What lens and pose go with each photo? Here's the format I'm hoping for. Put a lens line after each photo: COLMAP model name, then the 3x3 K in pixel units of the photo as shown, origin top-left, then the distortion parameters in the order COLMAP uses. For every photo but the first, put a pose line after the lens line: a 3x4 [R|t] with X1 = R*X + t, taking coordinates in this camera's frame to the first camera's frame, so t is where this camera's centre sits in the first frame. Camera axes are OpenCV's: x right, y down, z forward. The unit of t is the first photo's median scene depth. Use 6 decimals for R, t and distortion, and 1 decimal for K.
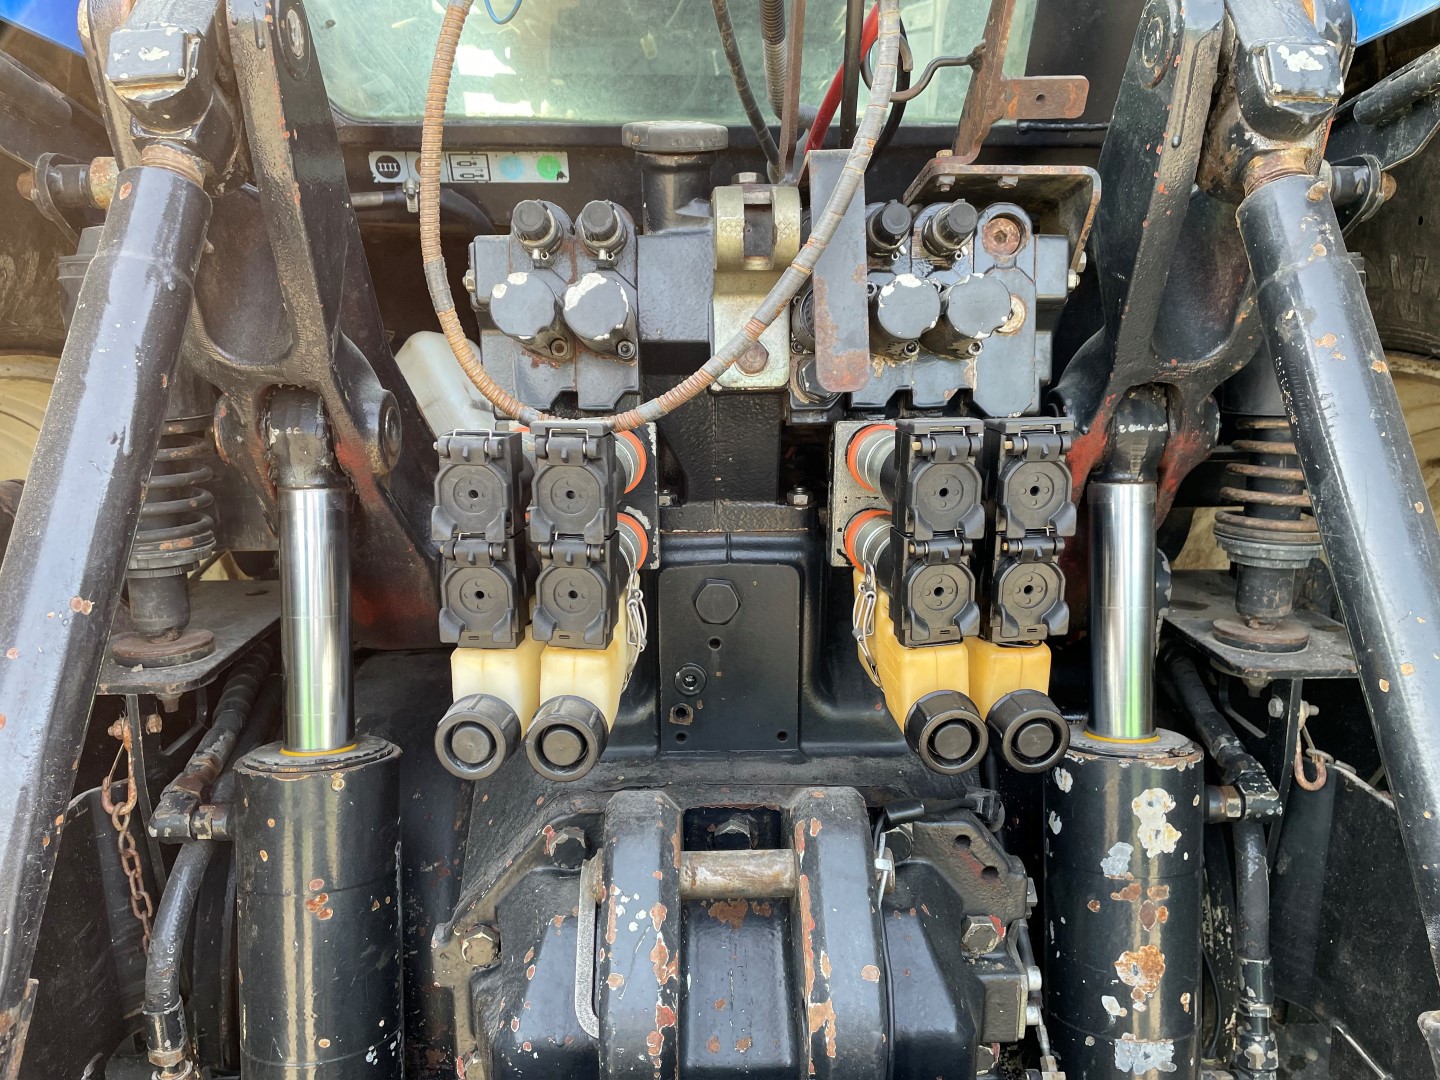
lens RADIAL K [[1094.6, 0, 733.0], [0, 1094.6, 535.5], [0, 0, 1]] dist [0.076613, -0.102204]
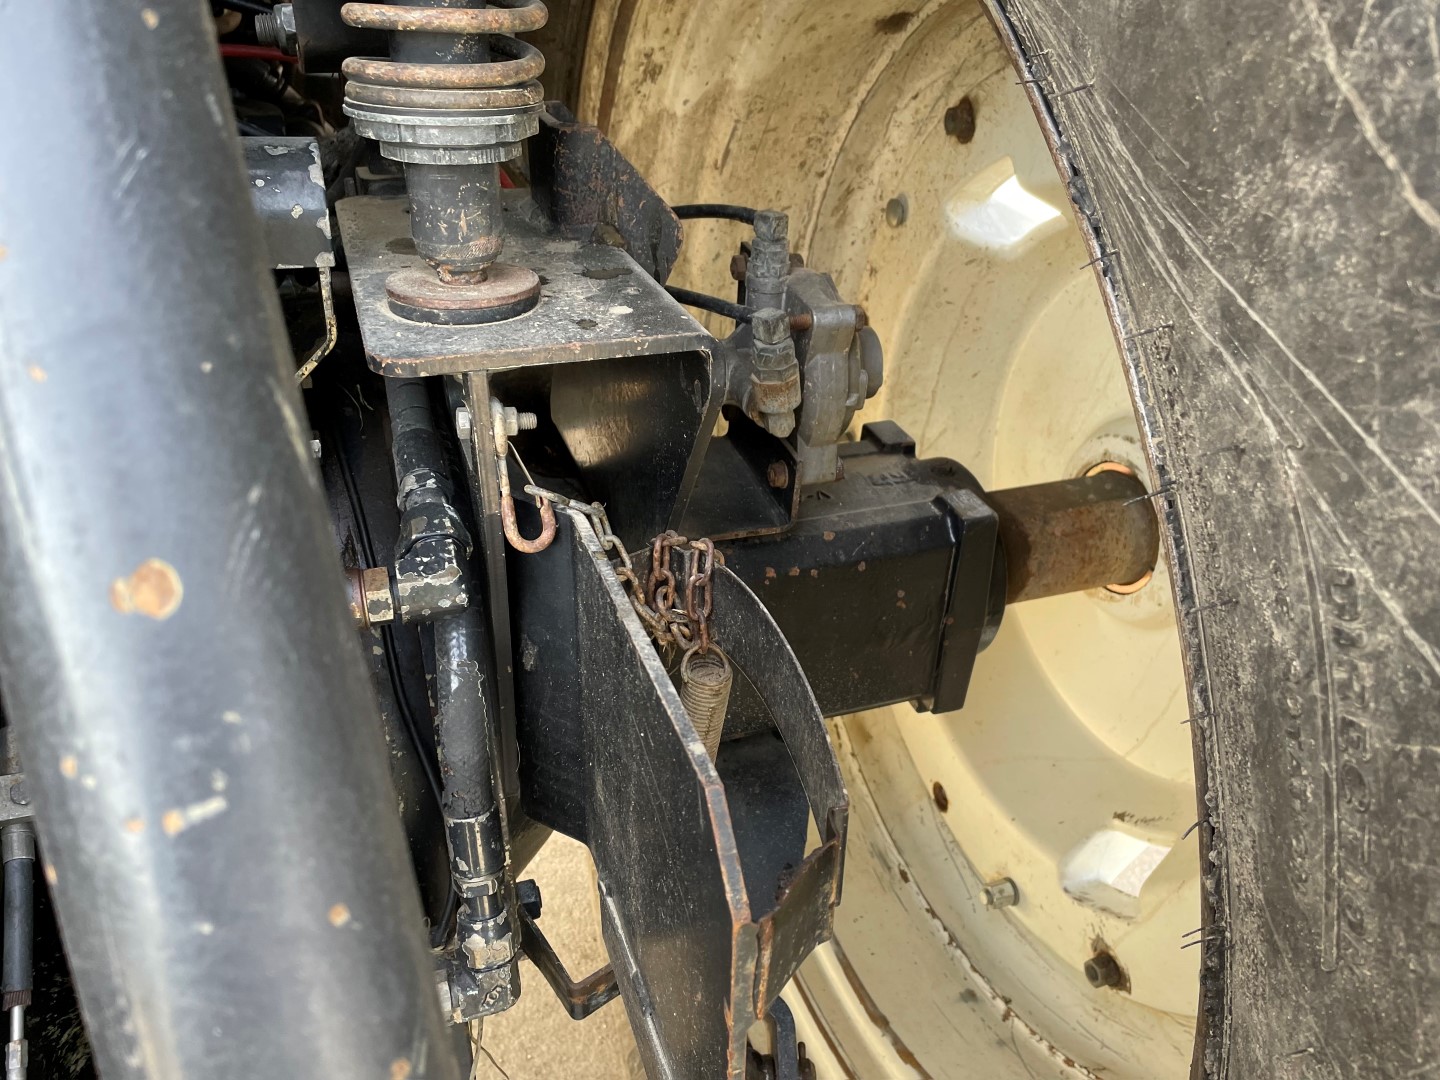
lens RADIAL K [[1094.6, 0, 730.3], [0, 1094.6, 544.0], [0, 0, 1]] dist [0.076613, -0.102204]
pose [[0.953875, -0.126968, 0.272032, 0.528281], [0.037630, 0.949580, 0.311257, 0.049432], [-0.297835, -0.286664, 0.910559, 0.485953]]
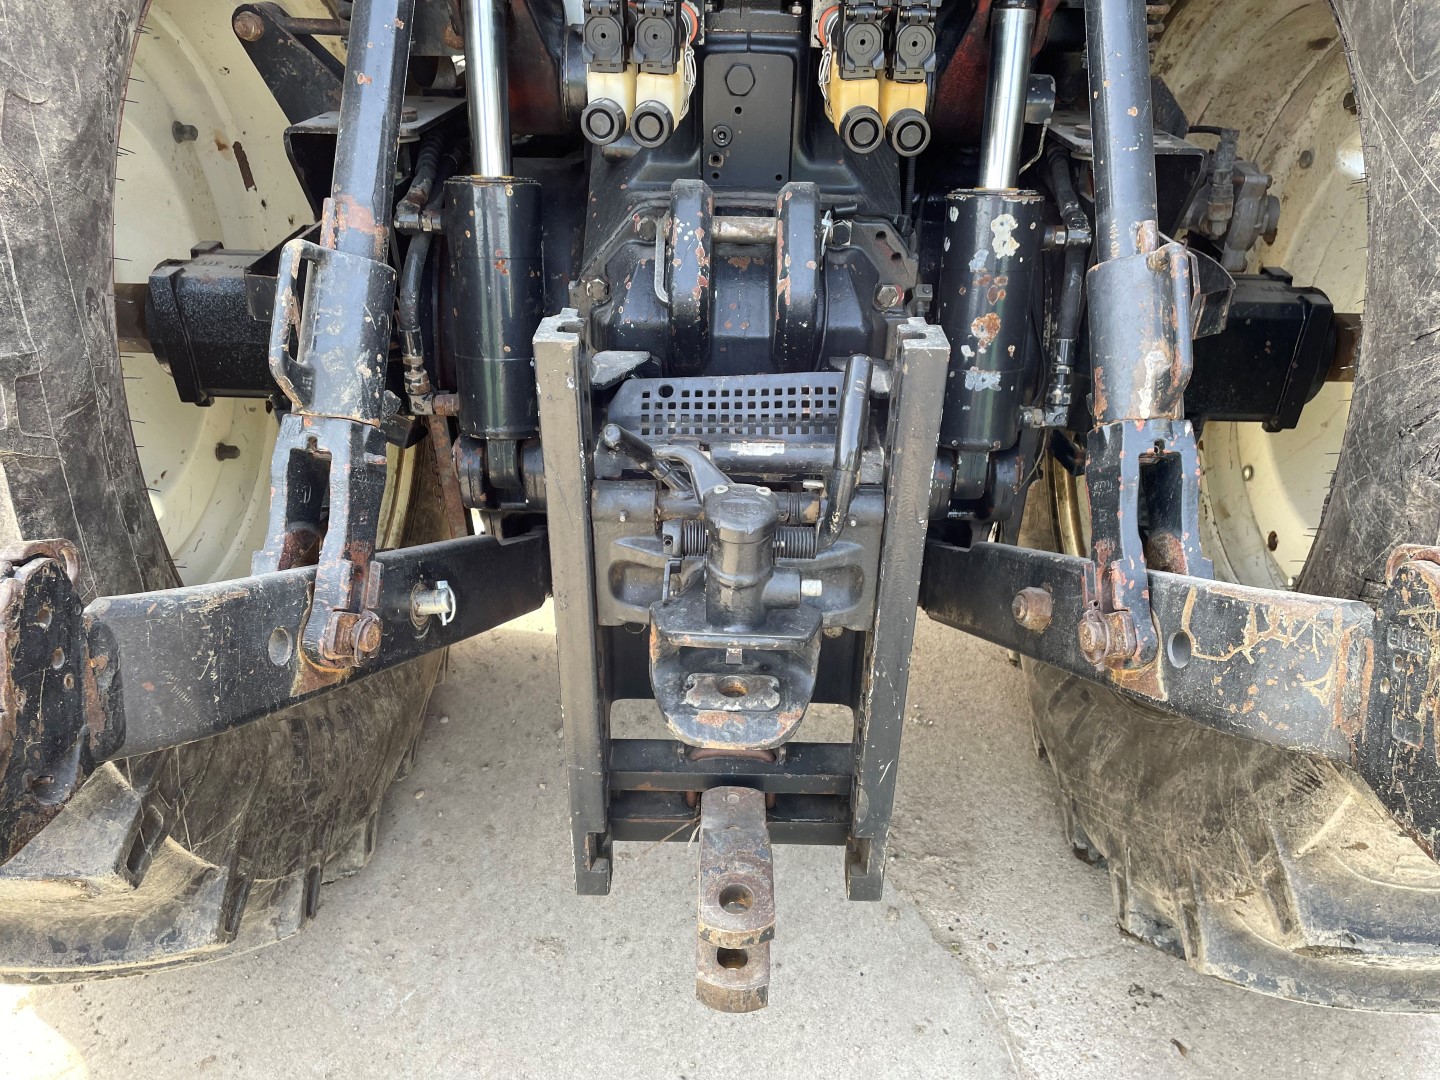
lens RADIAL K [[1094.6, 0, 732.5], [0, 1094.6, 557.3], [0, 0, 1]] dist [0.076613, -0.102204]
pose [[0.998526, 0.042658, -0.033544, 0.059160], [-0.030964, 0.955494, 0.293382, 0.259189], [0.044566, -0.291911, 0.955406, -0.752697]]
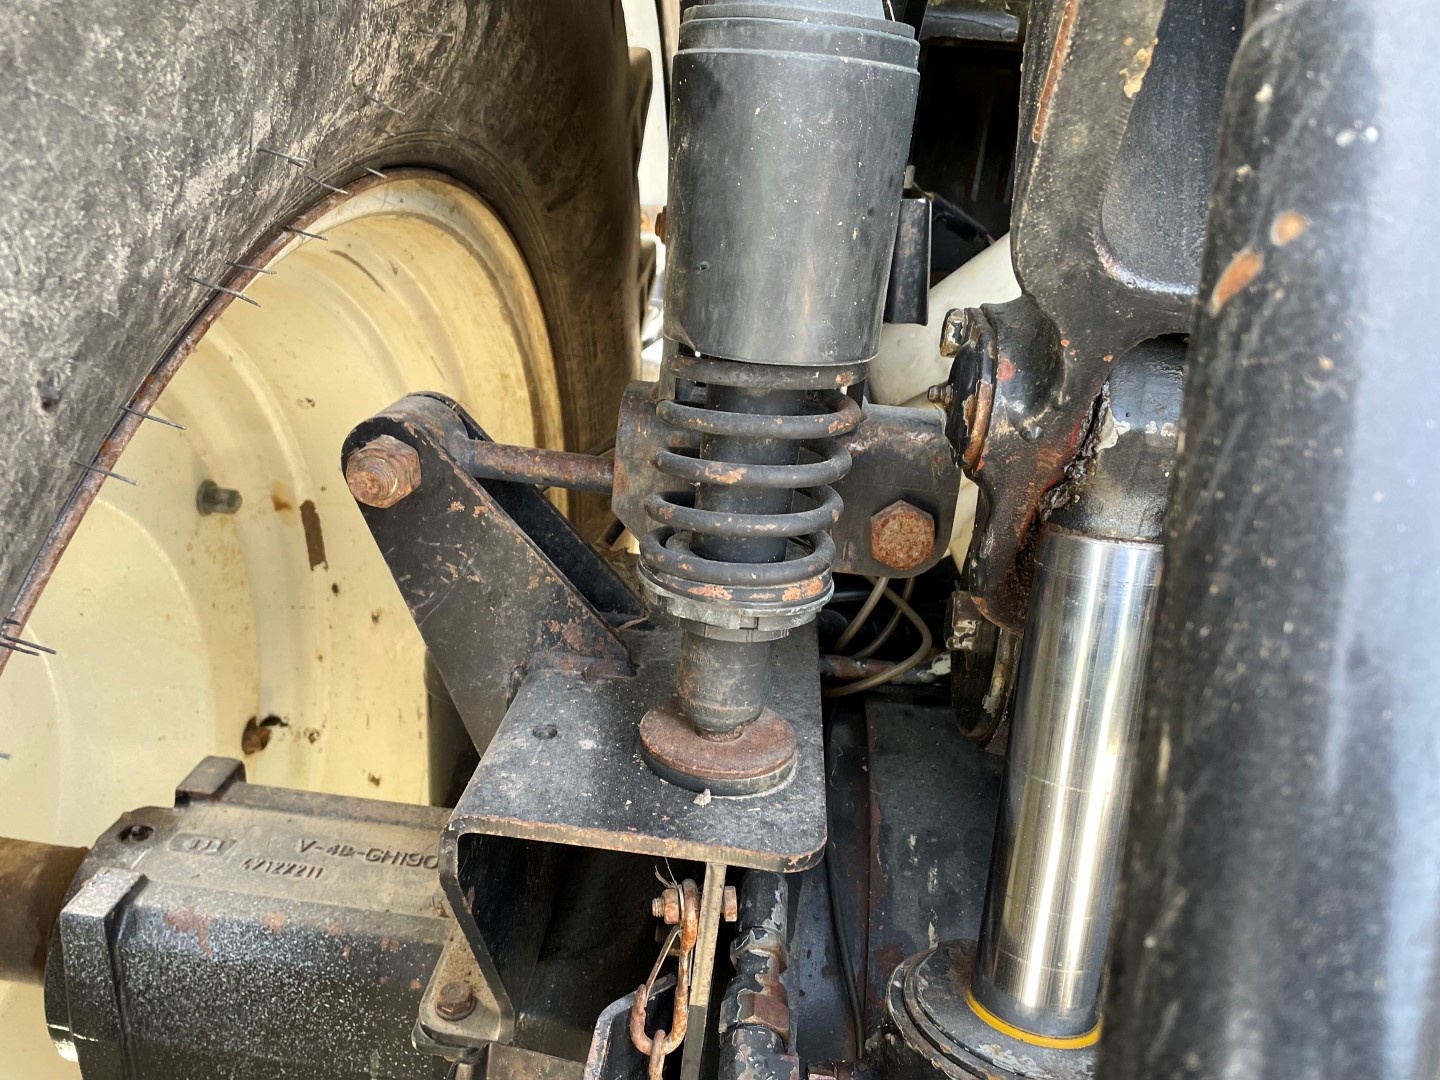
lens RADIAL K [[1094.6, 0, 715.6], [0, 1094.6, 538.5], [0, 0, 1]] dist [0.076613, -0.102204]
pose [[0.988935, 0.128566, -0.074021, -0.563984], [-0.118129, 0.984273, 0.131344, -0.090298], [0.089743, -0.121147, 0.988569, 0.524808]]
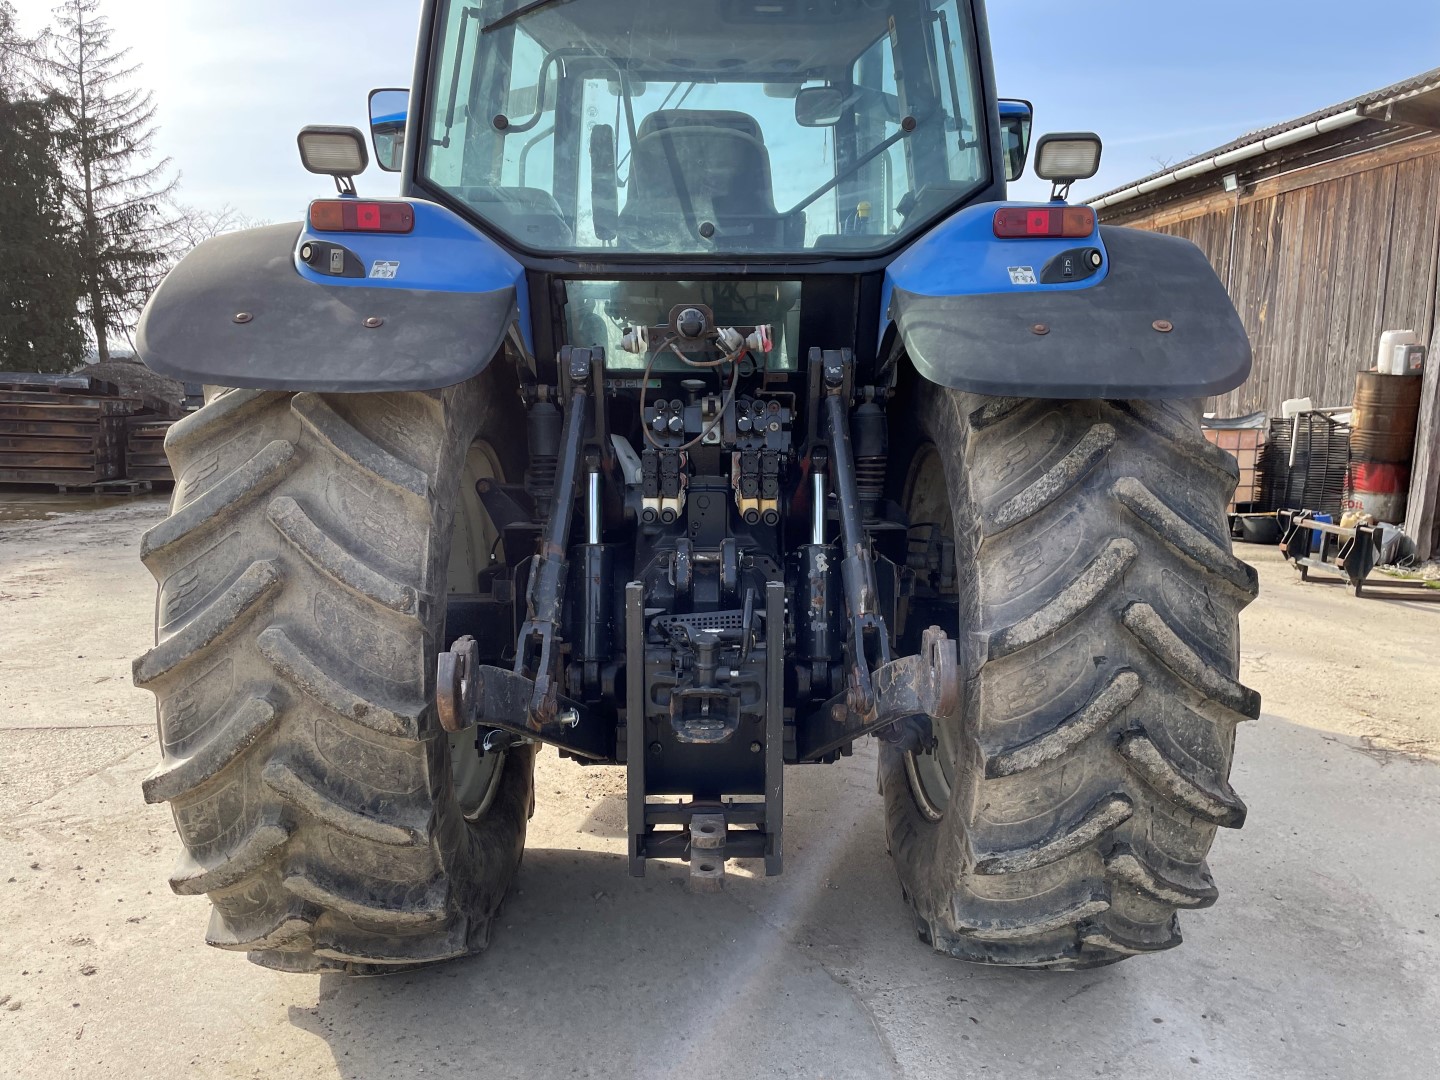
lens RADIAL K [[1094.6, 0, 726.3], [0, 1094.6, 542.6], [0, 0, 1]] dist [0.076613, -0.102204]
pose [[0.999665, 0.005907, -0.025189, 0.163455], [-0.008592, 0.994129, -0.107859, 0.620863], [0.024404, 0.108040, 0.993847, -2.789542]]
